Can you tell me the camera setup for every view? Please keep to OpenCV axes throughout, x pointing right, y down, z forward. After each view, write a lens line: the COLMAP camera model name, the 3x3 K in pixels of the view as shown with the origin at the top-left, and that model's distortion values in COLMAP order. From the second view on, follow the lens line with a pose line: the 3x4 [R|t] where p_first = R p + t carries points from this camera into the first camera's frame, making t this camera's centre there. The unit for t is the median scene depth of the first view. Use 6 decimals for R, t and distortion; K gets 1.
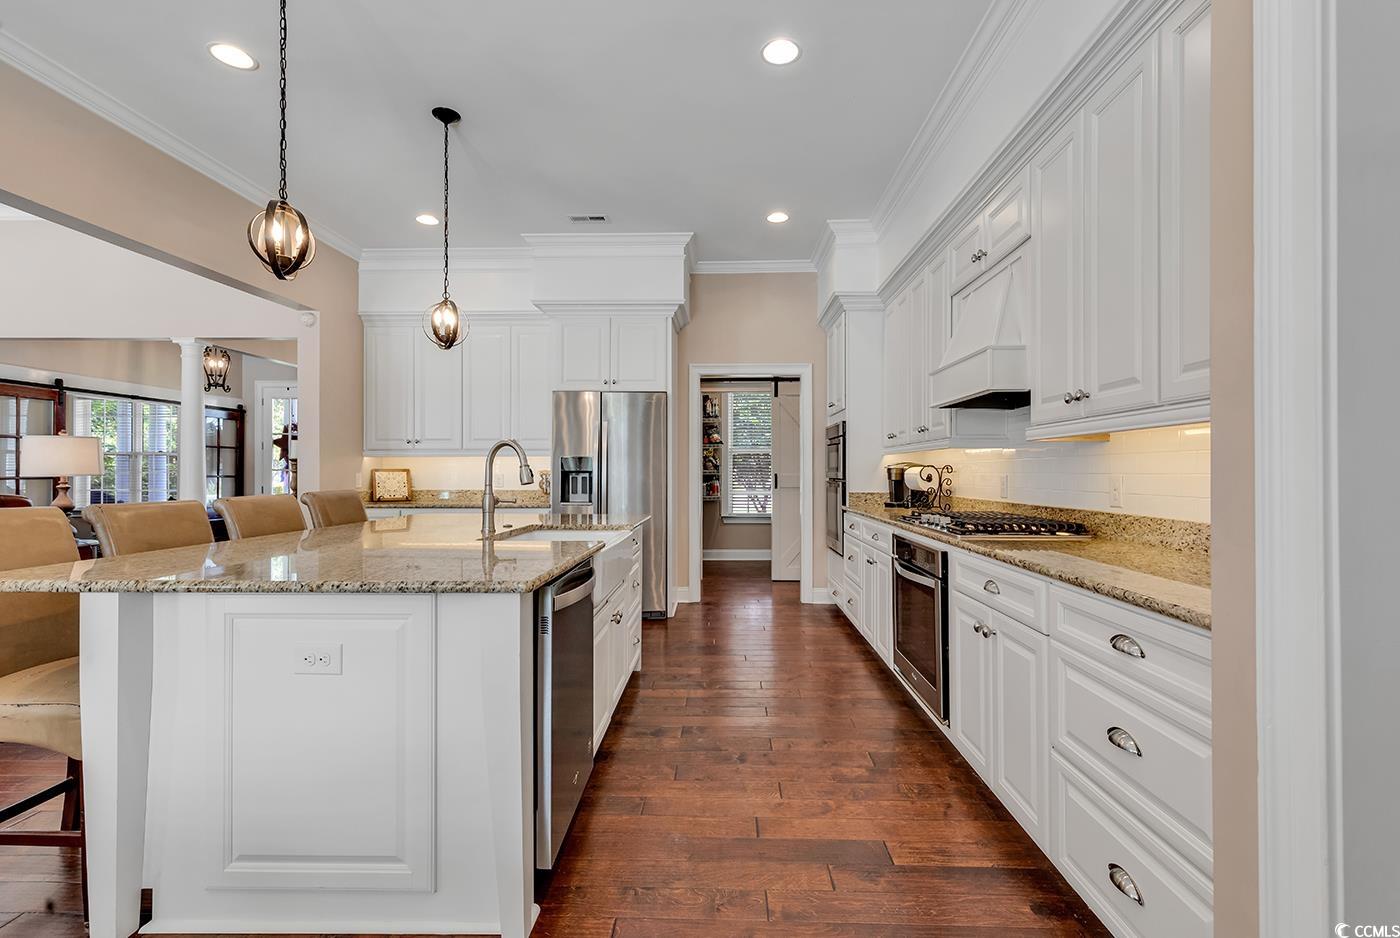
lens RADIAL K [[627.4, 0, 702.2], [0, 627.4, 470.5], [0, 0, 1]] dist [0.009658, 0.000308]
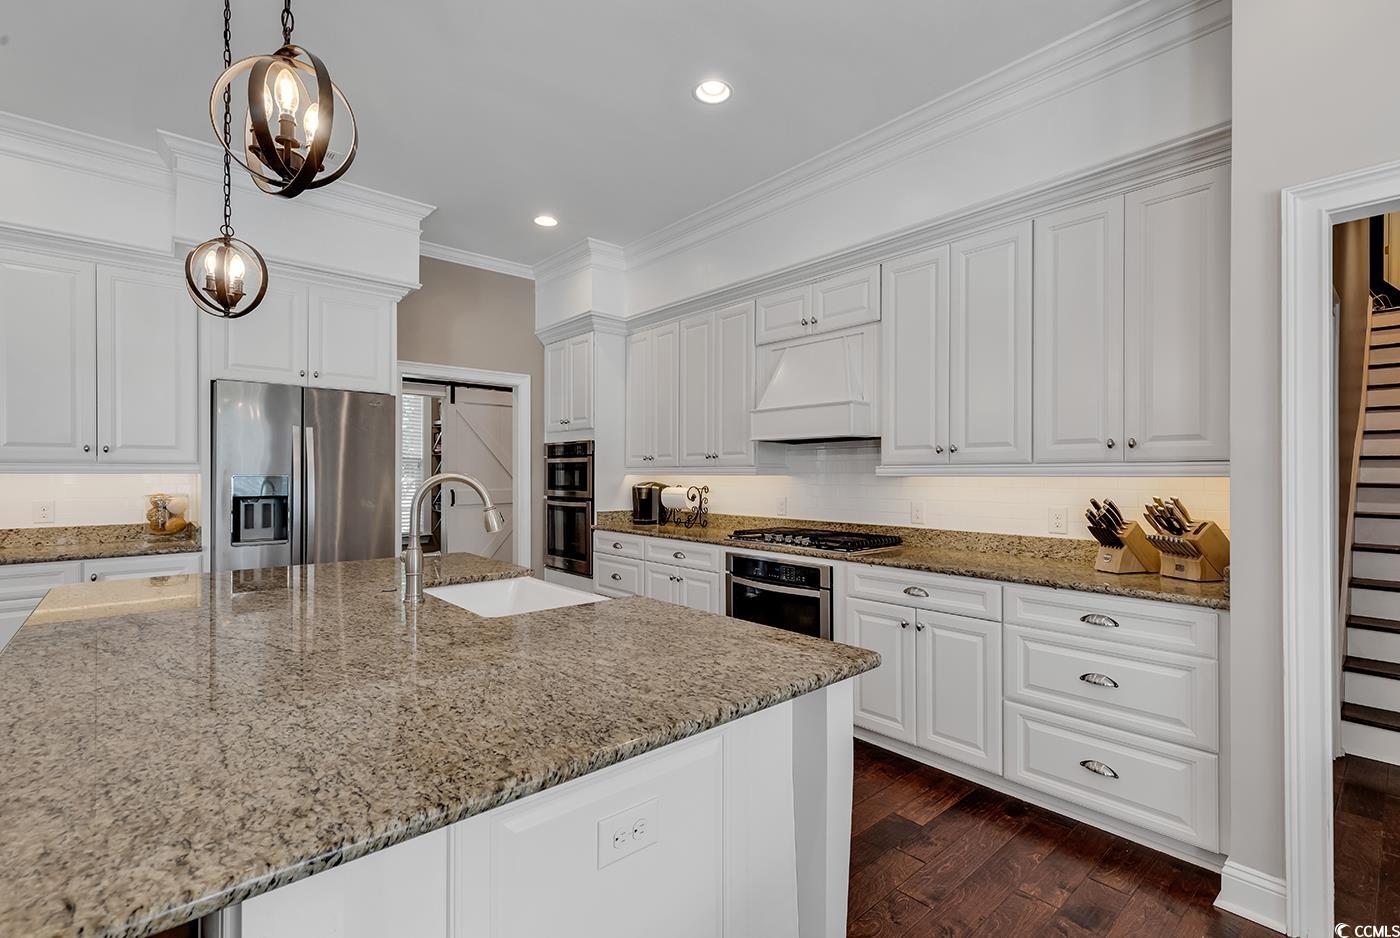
lens RADIAL K [[627.4, 0, 700.1], [0, 627.4, 473.7], [0, 0, 1]] dist [0.009658, 0.000308]
pose [[0.728536, 0.001064, 0.685006, -0.393883], [-0.002593, 0.999996, 0.001205, -0.032108], [-0.685002, -0.002654, 0.728536, 0.179467]]
